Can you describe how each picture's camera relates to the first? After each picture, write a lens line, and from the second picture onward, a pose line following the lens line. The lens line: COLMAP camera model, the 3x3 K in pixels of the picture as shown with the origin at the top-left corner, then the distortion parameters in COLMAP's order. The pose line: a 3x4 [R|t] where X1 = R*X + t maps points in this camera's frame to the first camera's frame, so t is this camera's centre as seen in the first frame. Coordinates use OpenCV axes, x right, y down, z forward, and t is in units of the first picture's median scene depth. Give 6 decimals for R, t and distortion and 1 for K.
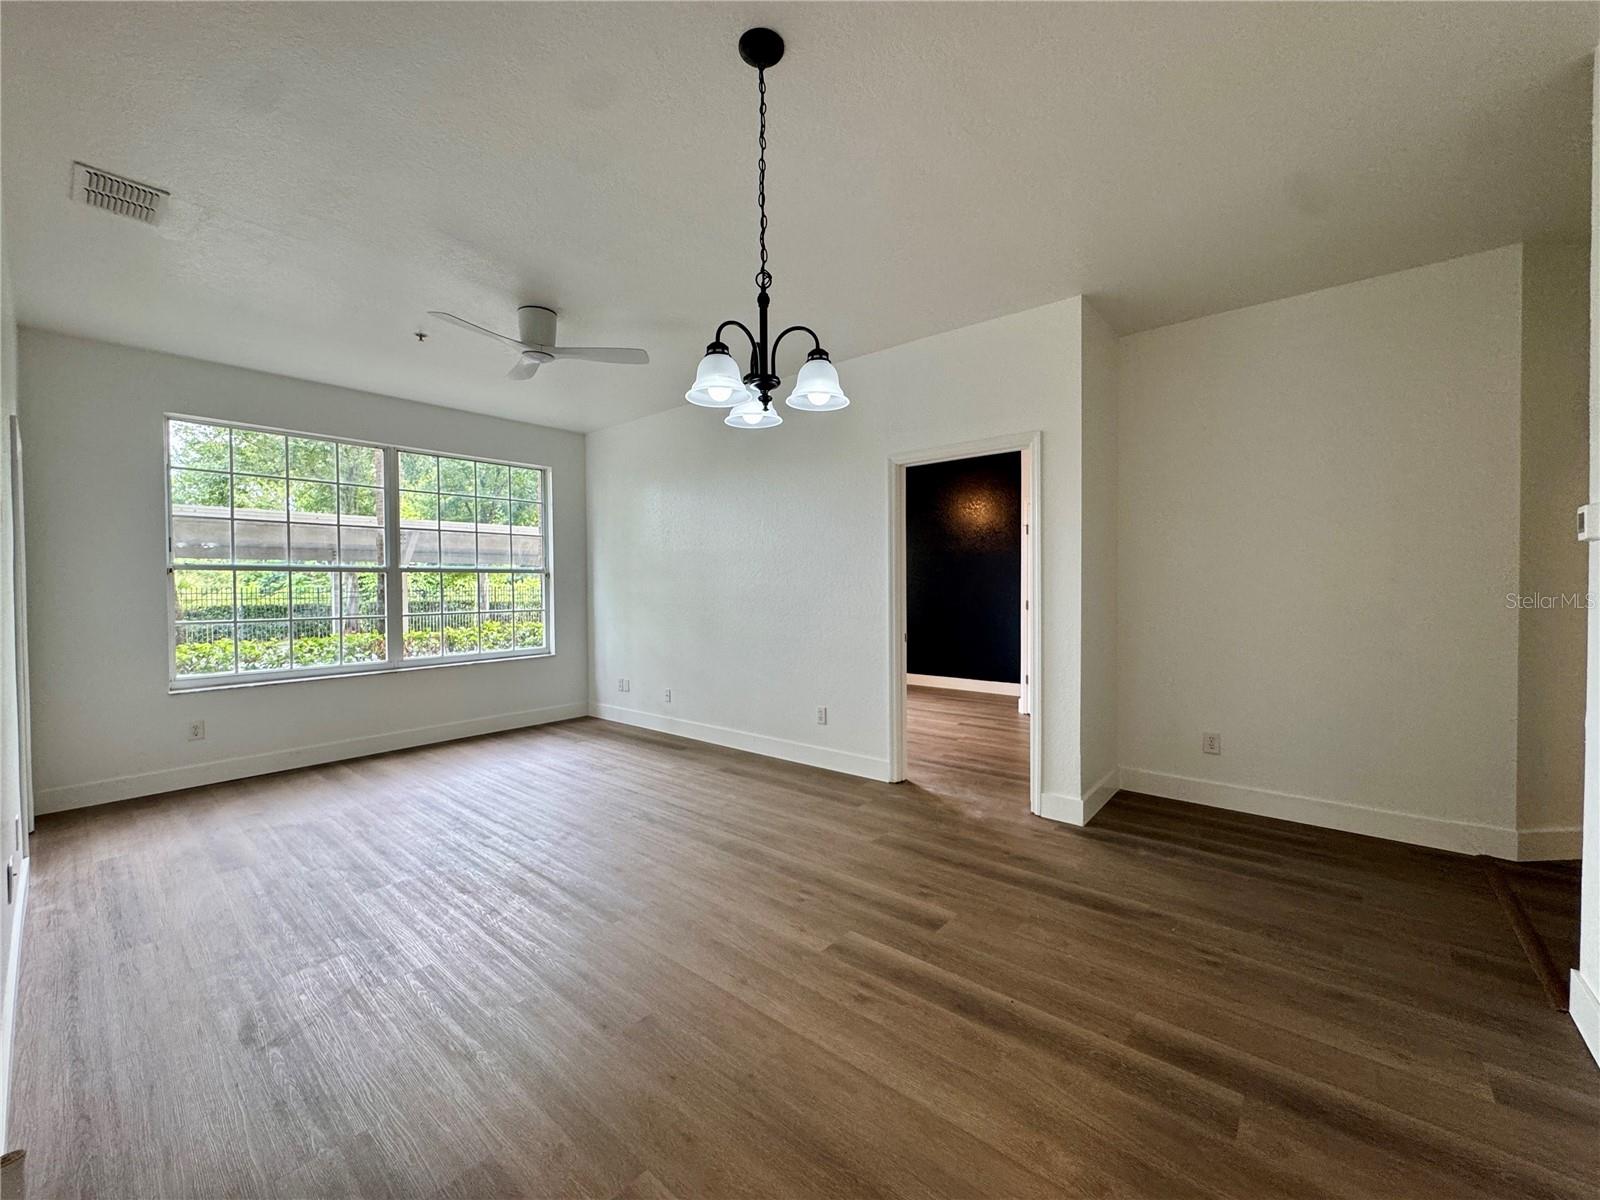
lens RADIAL K [[638.9, 0, 800.8], [0, 638.9, 597.6], [0, 0, 1]] dist [-0.005162, 0.000635]
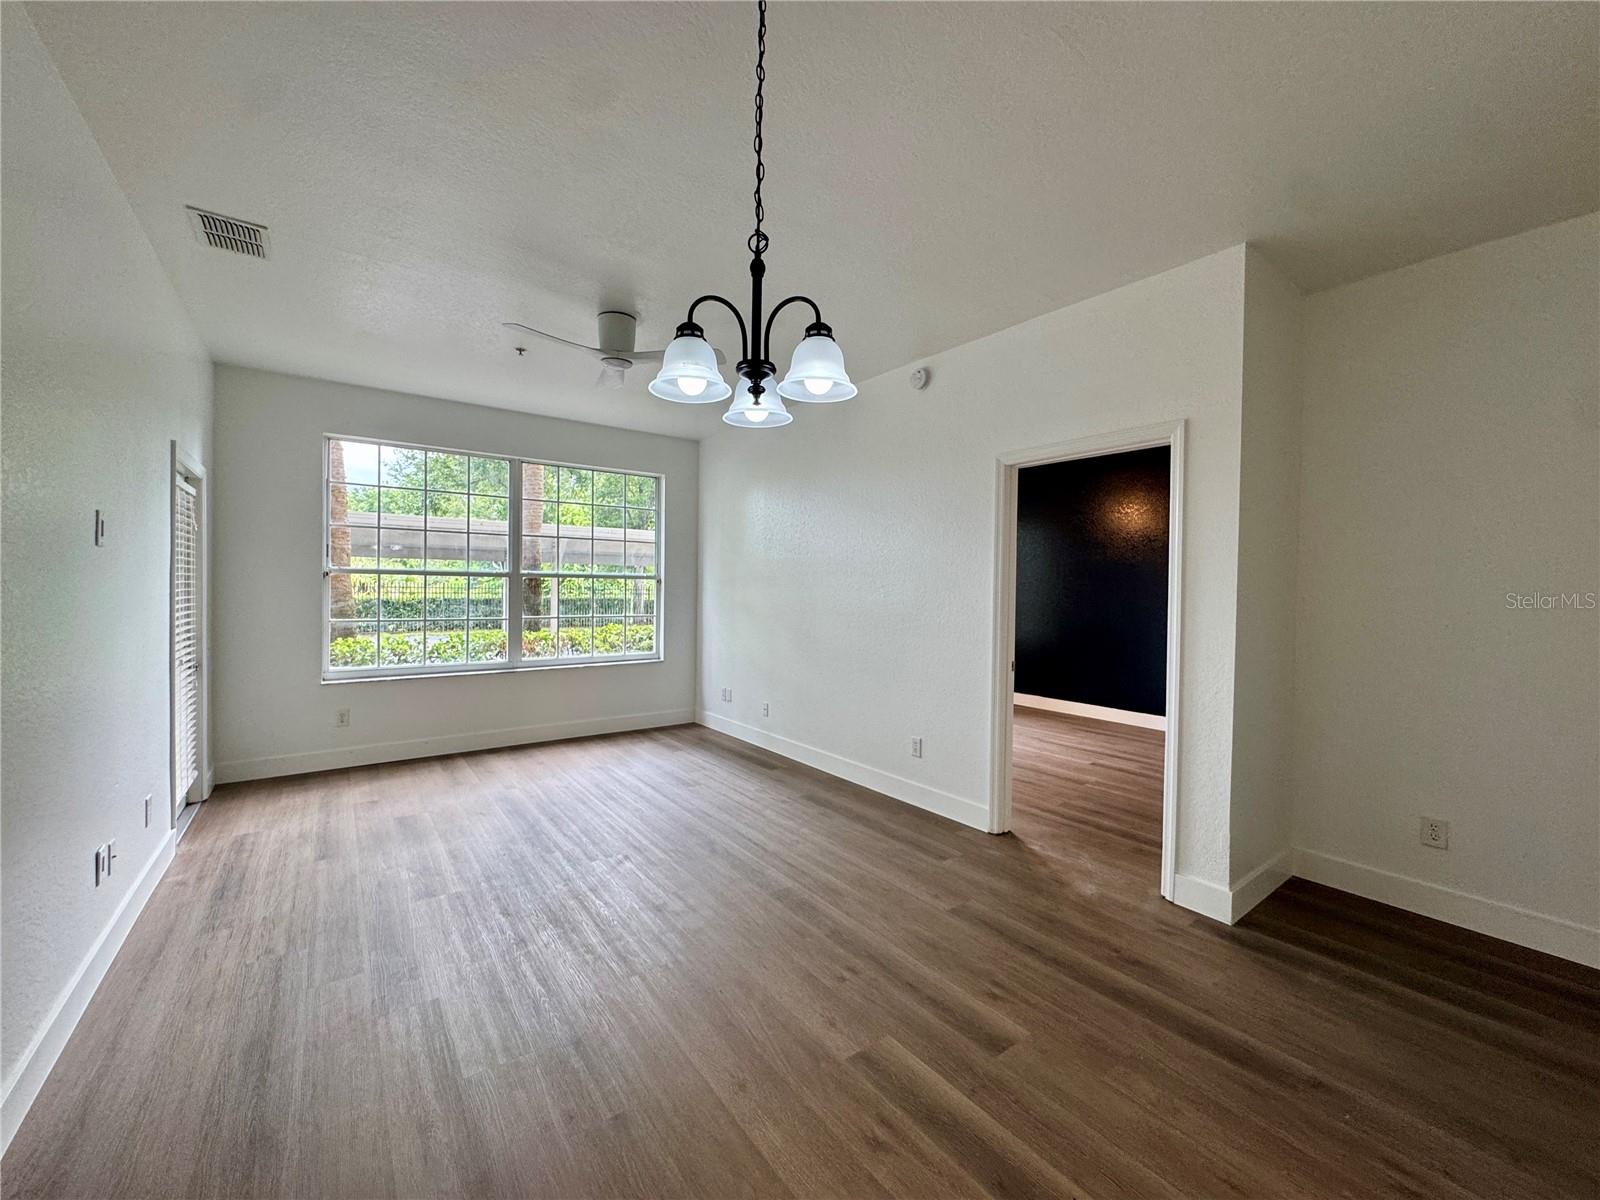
lens RADIAL K [[638.9, 0, 799.9], [0, 638.9, 597.8], [0, 0, 1]] dist [-0.005162, 0.000635]
pose [[0.972695, 0.025010, -0.230736, 0.099230], [-0.025741, 0.999669, -0.000156, -0.026544], [0.230655, 0.006091, 0.973016, 0.120158]]
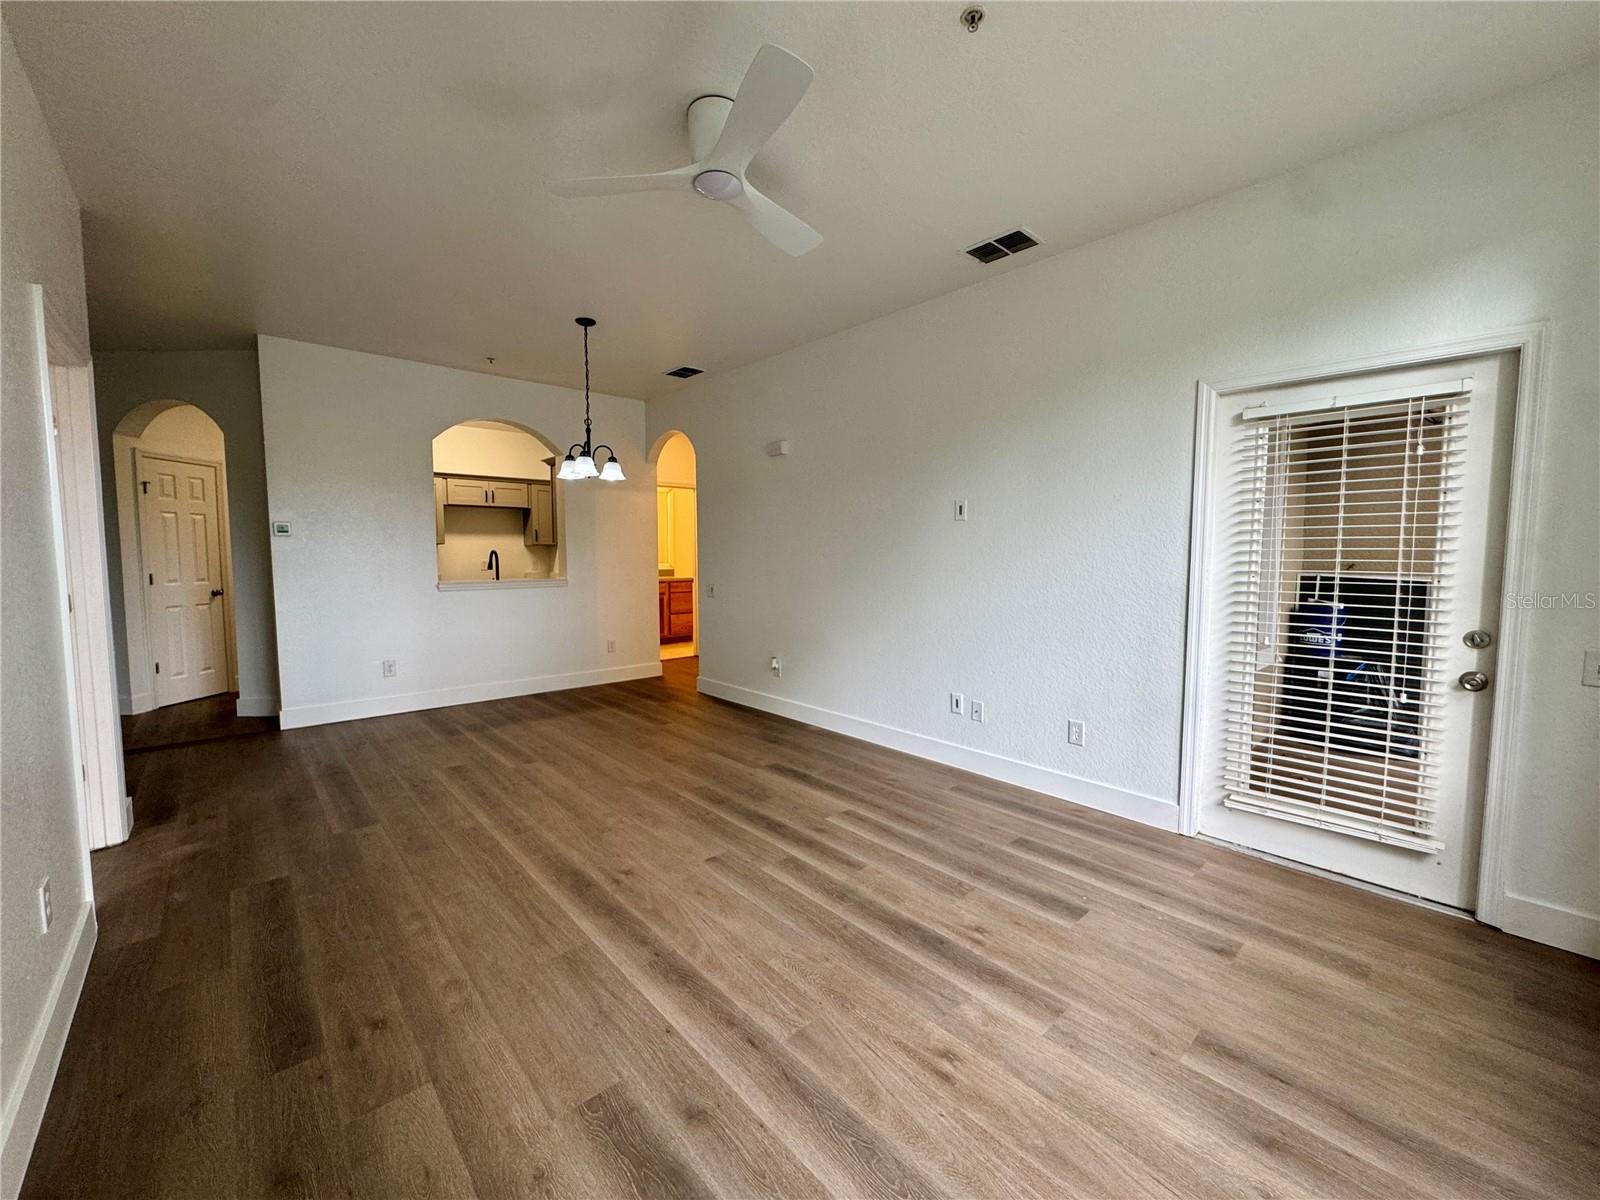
lens RADIAL K [[638.9, 0, 796.5], [0, 638.9, 592.2], [0, 0, 1]] dist [-0.005162, 0.000635]
pose [[-0.990382, -0.001281, 0.138357, -0.599924], [0.011014, 0.996054, 0.088060, -0.034638], [-0.137924, 0.088736, -0.986460, 1.709653]]
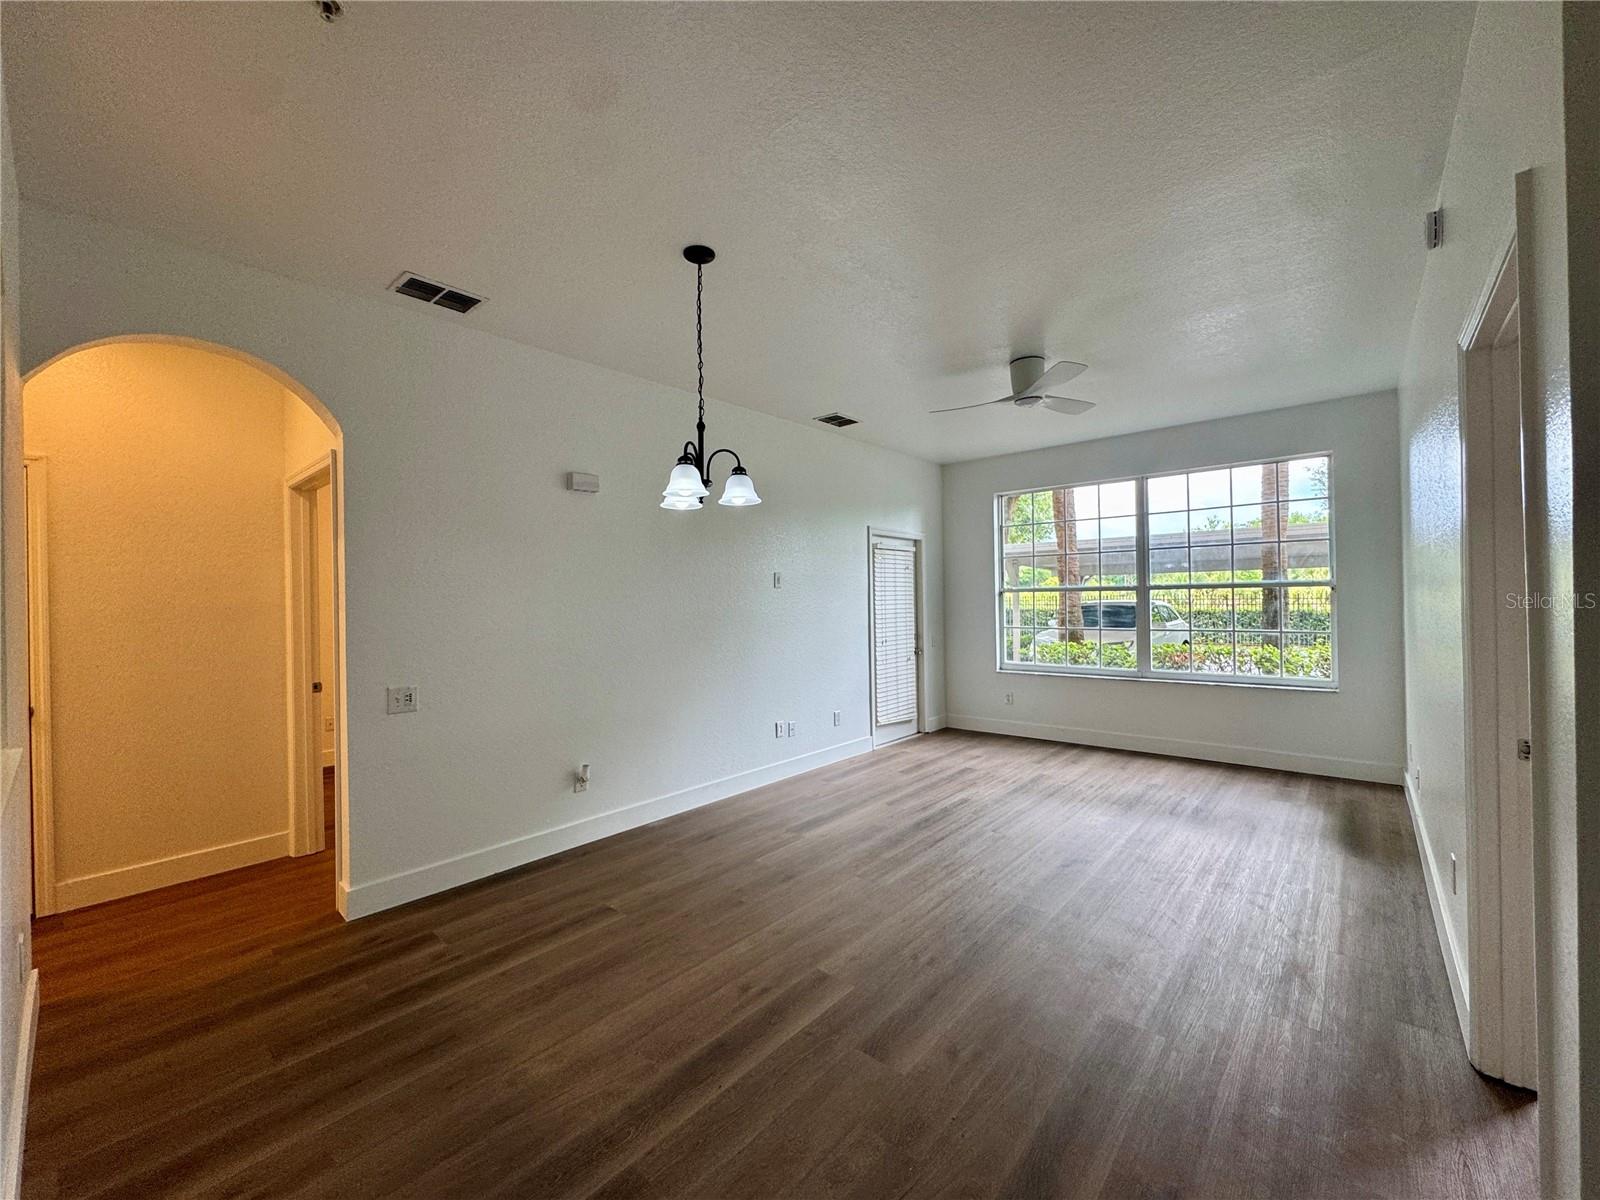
lens RADIAL K [[638.9, 0, 793.7], [0, 638.9, 595.3], [0, 0, 1]] dist [-0.005162, 0.000635]
pose [[-0.028244, 0.000571, -0.999601, 0.721640], [-0.004474, 0.999990, 0.000697, -0.043439], [0.999591, 0.004492, -0.028242, 0.652923]]
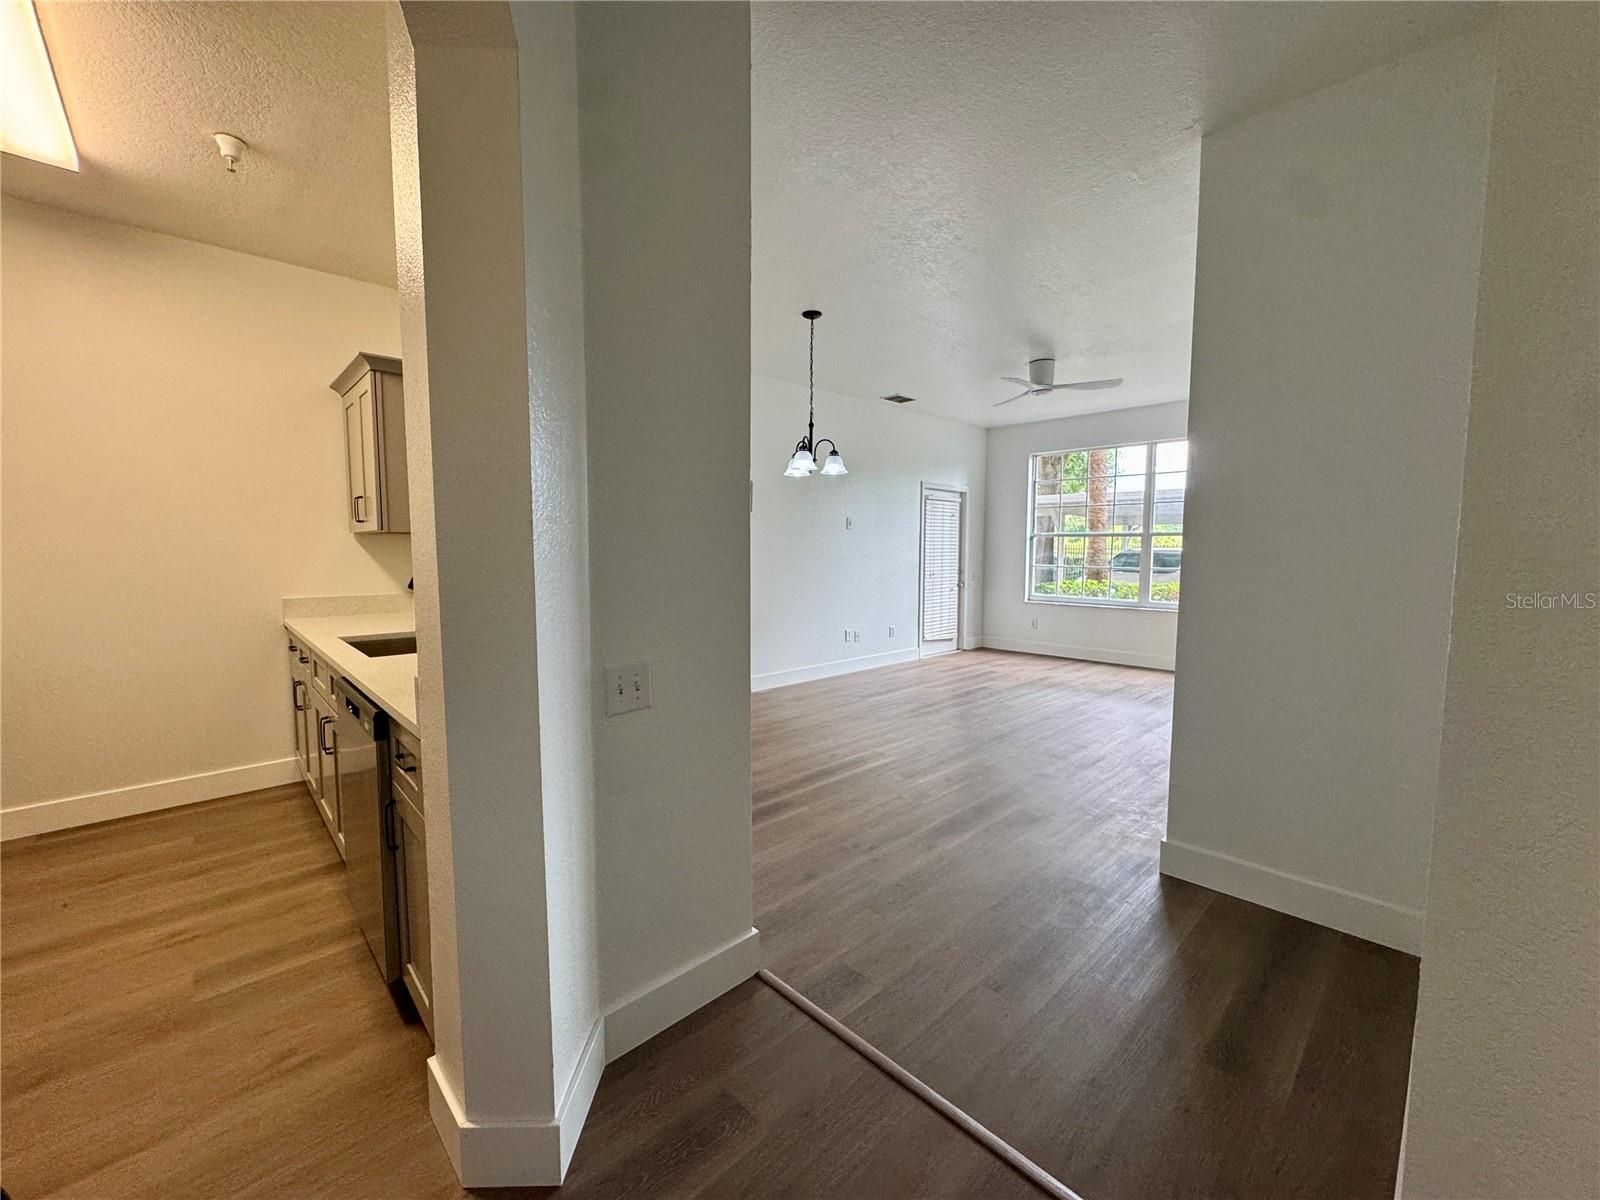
lens RADIAL K [[638.9, 0, 795.5], [0, 638.9, 596.4], [0, 0, 1]] dist [-0.005162, 0.000635]
pose [[-0.116112, 0.085278, -0.989568, 1.199515], [-0.021125, 0.995870, 0.088300, -0.024612], [0.993011, 0.031157, -0.113831, 0.639574]]
